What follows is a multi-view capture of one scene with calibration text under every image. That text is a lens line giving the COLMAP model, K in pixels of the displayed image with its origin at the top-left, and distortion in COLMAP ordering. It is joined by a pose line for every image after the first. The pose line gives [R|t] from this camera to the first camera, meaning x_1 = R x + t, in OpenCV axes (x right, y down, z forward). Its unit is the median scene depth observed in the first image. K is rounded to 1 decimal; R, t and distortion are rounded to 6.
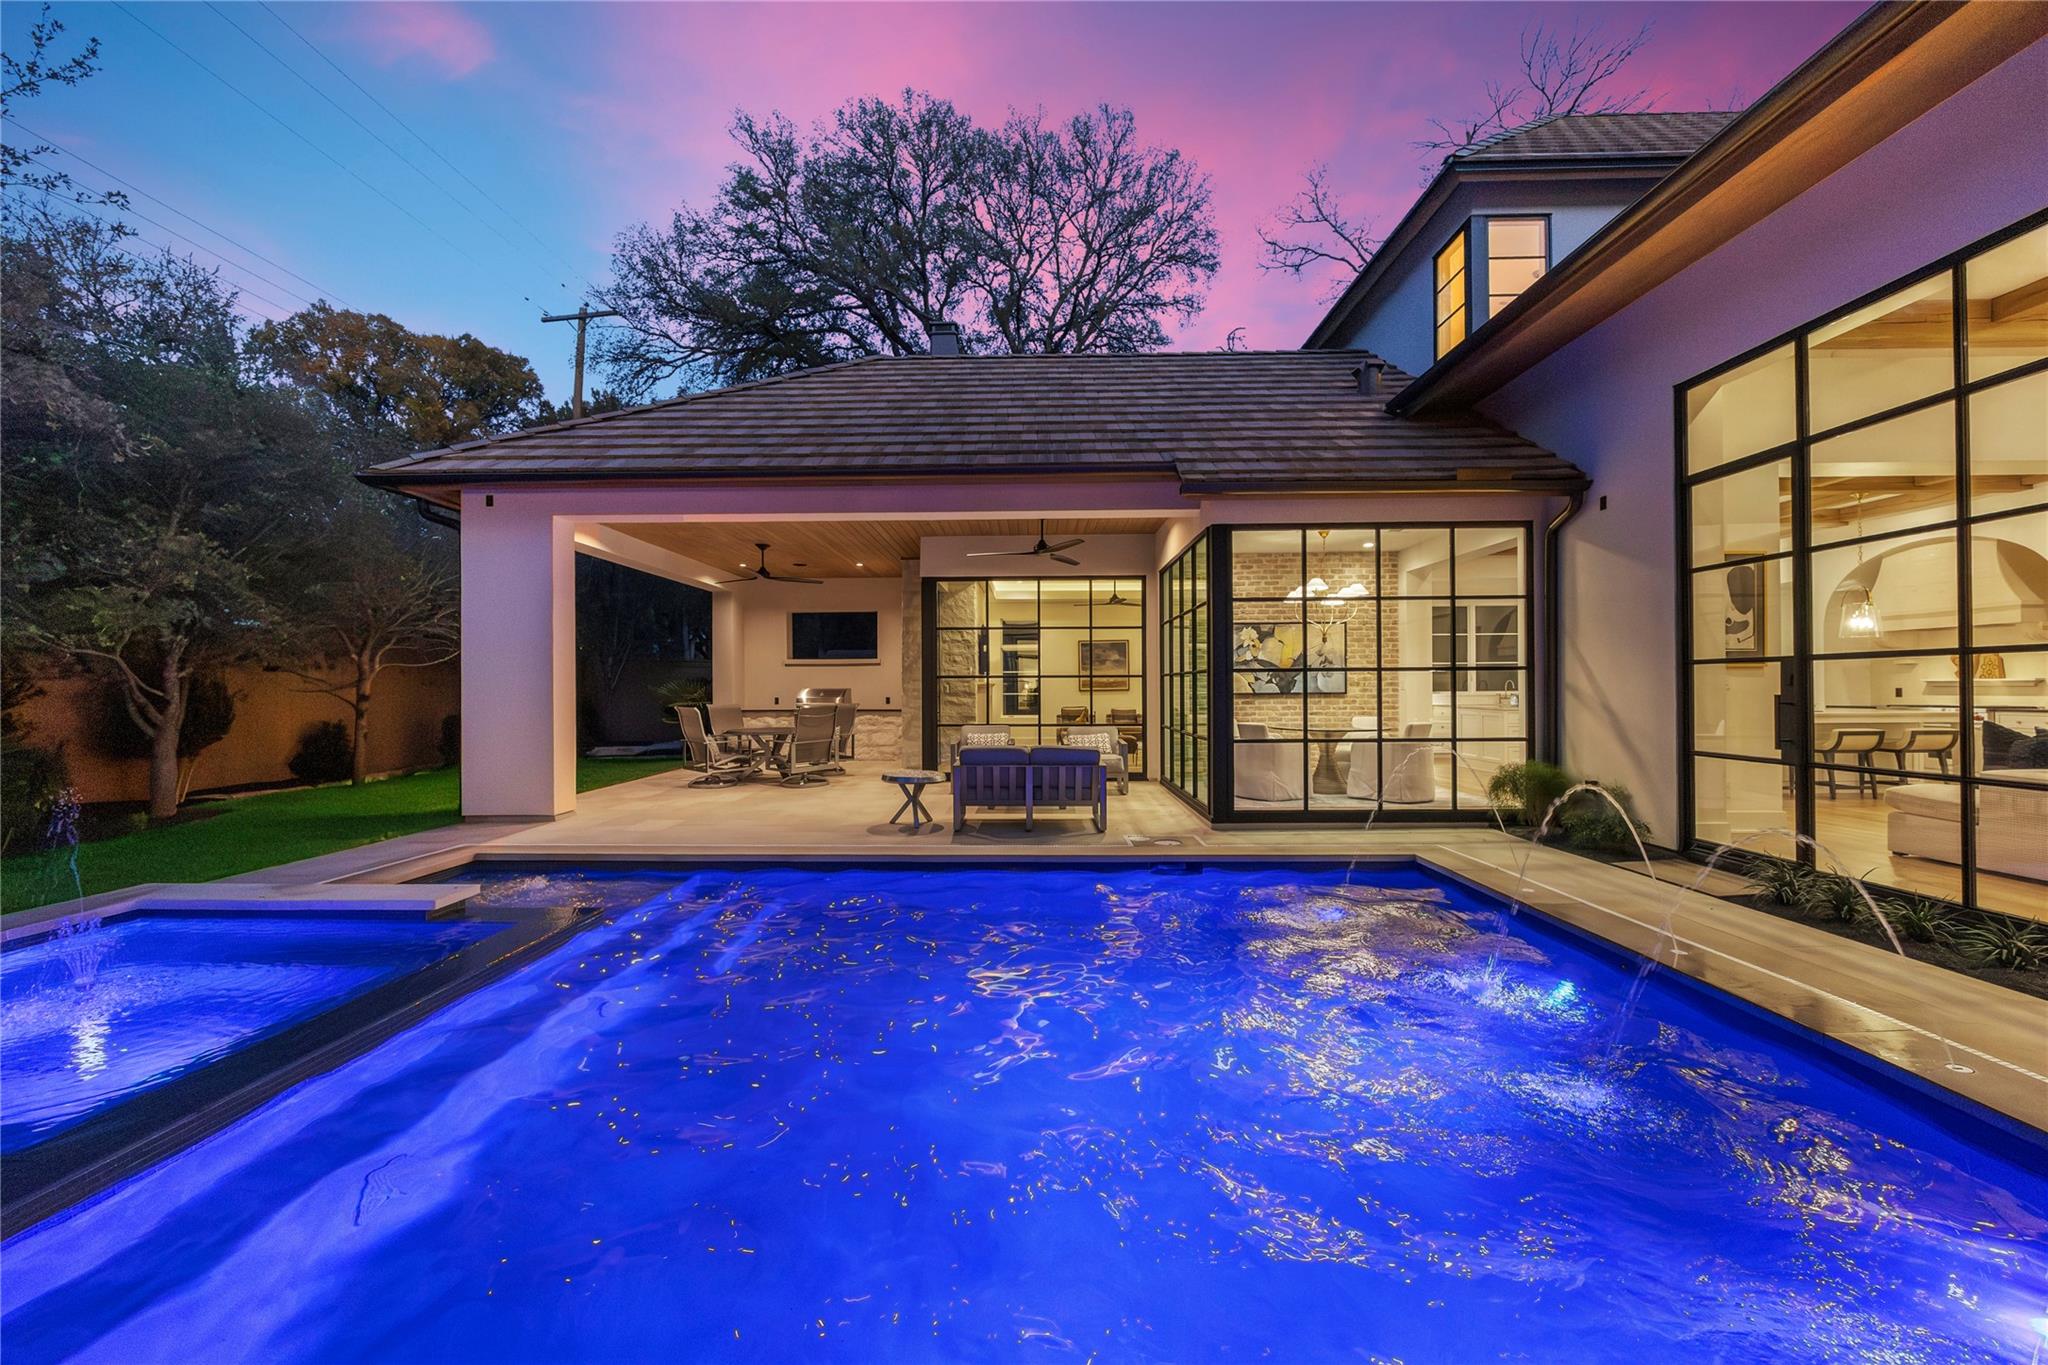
lens RADIAL K [[787.4, 0, 1024.0], [0, 787.4, 682.5], [0, 0, 1]] dist [0.001593, 0.000124]
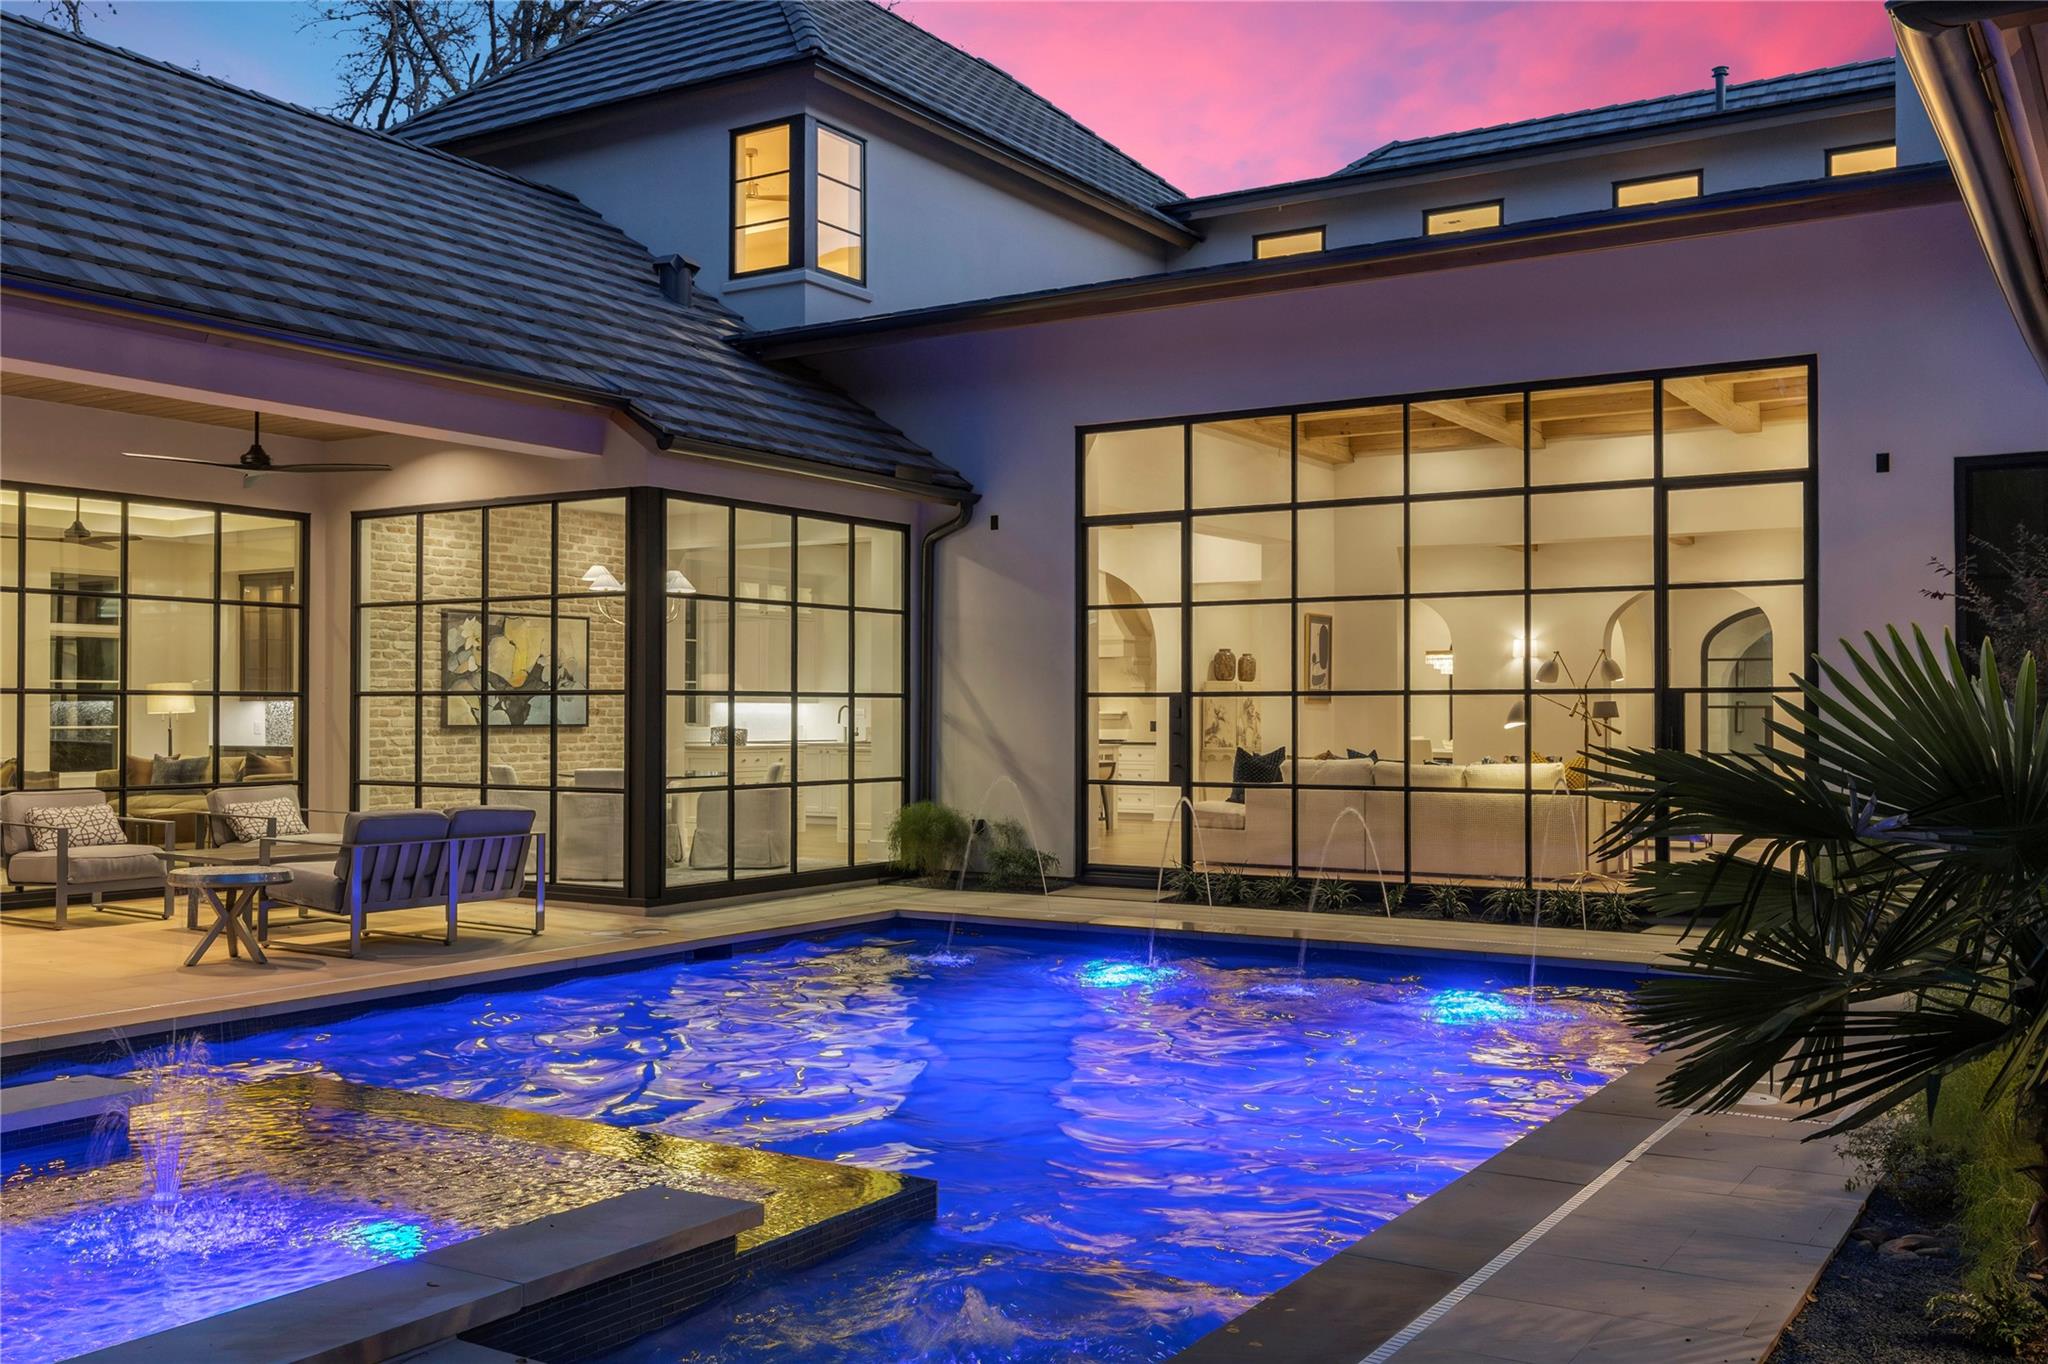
lens RADIAL K [[1830.0, 0, 1024.0], [0, 1830.0, 682.0], [0, 0, 1]] dist [-0.008882, 0.000937]
pose [[0.517752, 0.021551, 0.855260, -0.925046], [-0.010564, 0.999767, -0.018798, 0.002624], [-0.855466, 0.000698, 0.517859, -0.132820]]
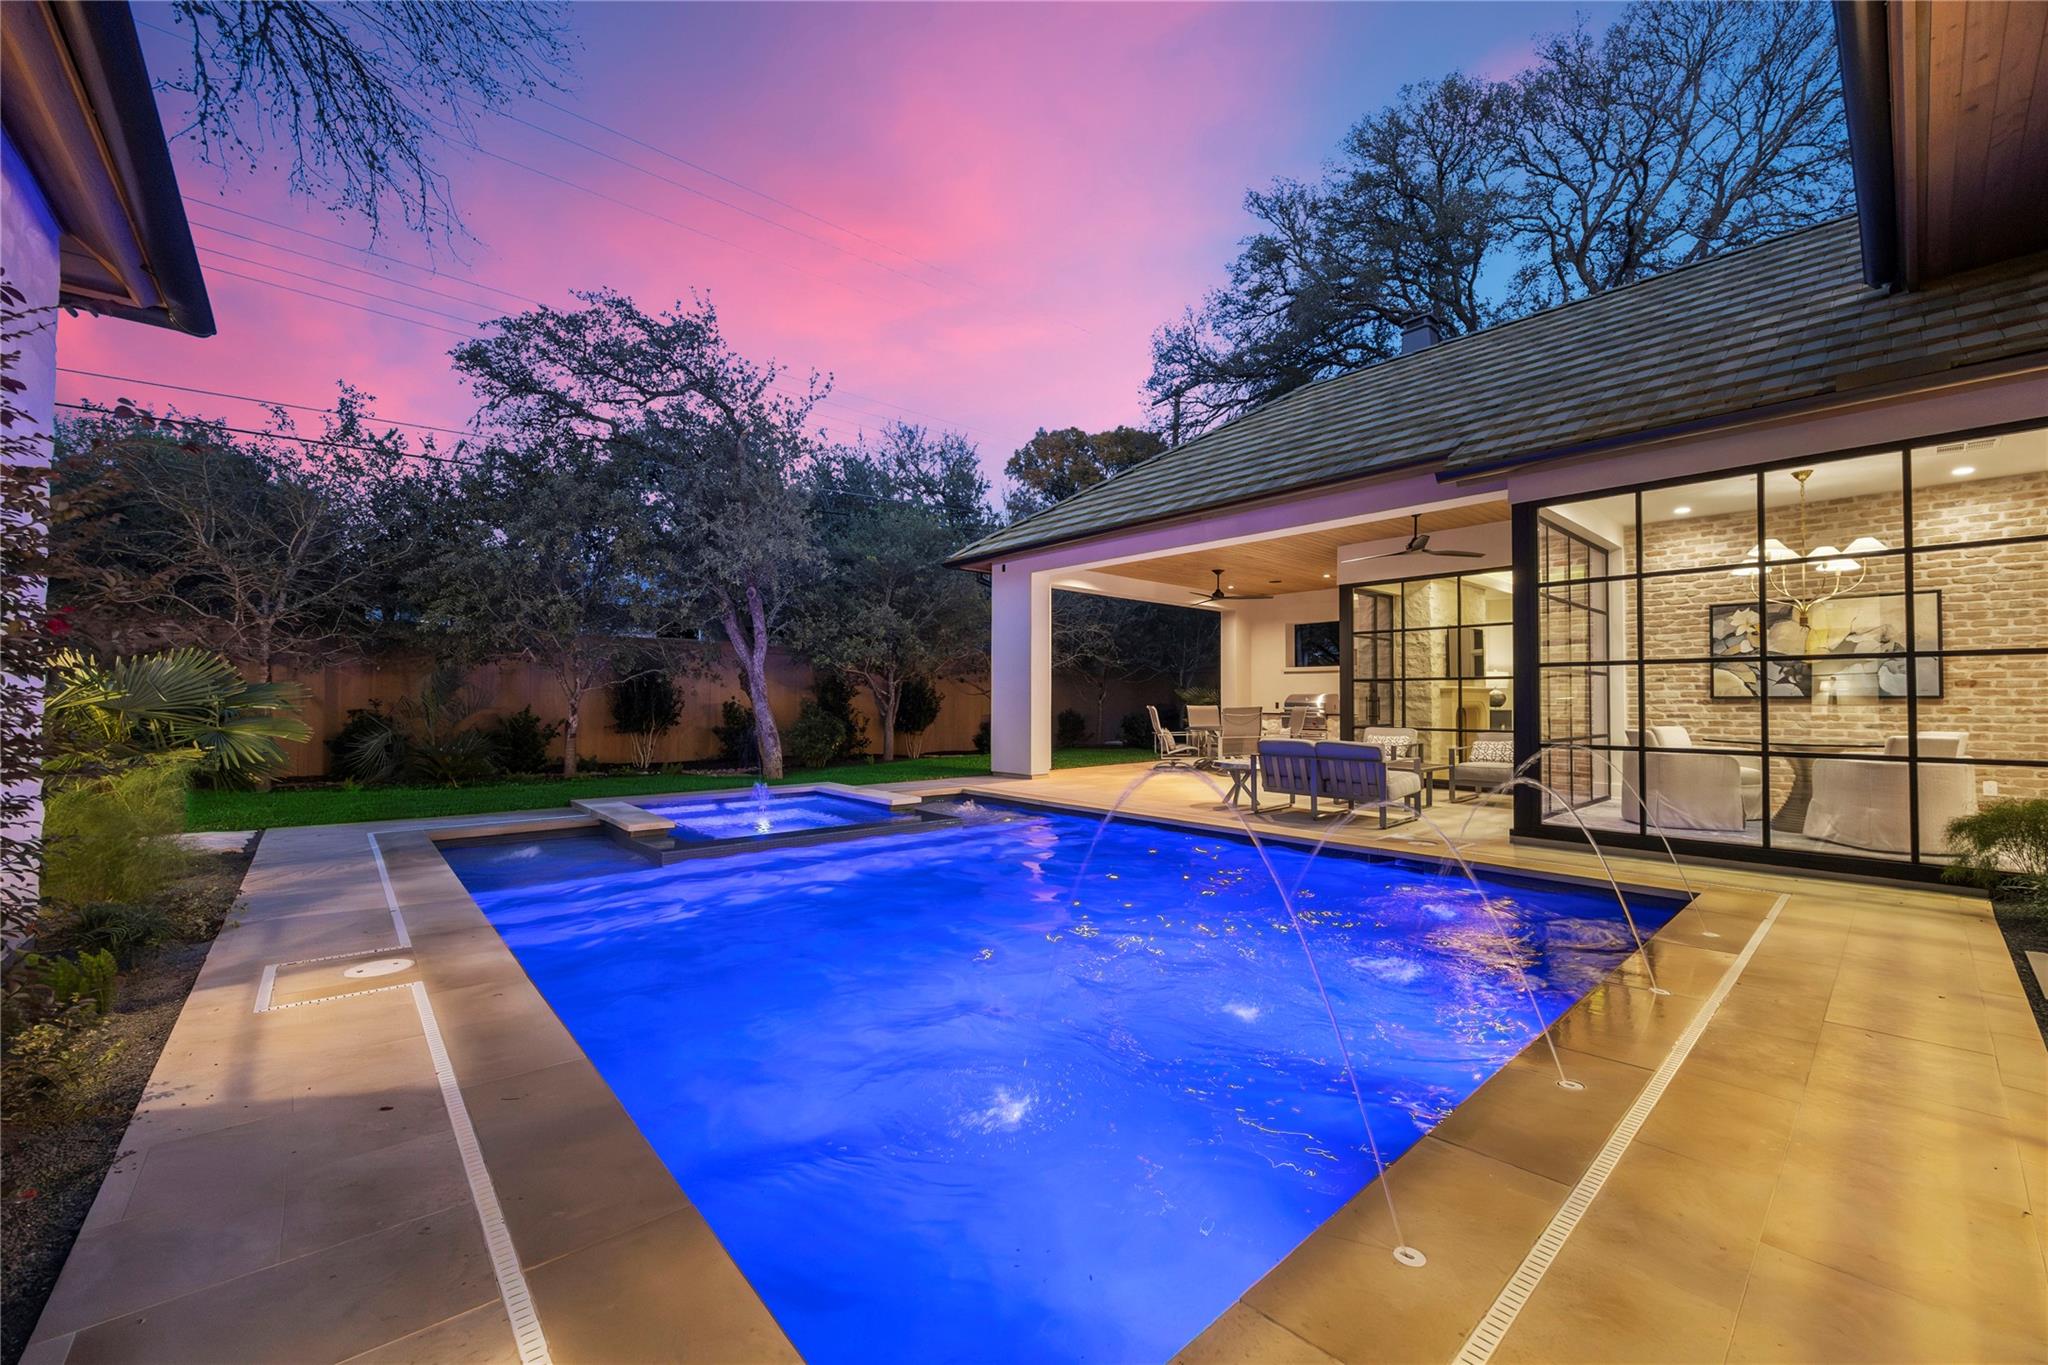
lens RADIAL K [[787.4, 0, 1024.0], [0, 787.4, 682.5], [0, 0, 1]] dist [0.001593, 0.000124]
pose [[0.683828, -0.009595, -0.729580, 0.475203], [-0.002430, 0.999878, -0.015428, 0.017671], [0.729639, 0.012323, 0.683722, -0.023143]]
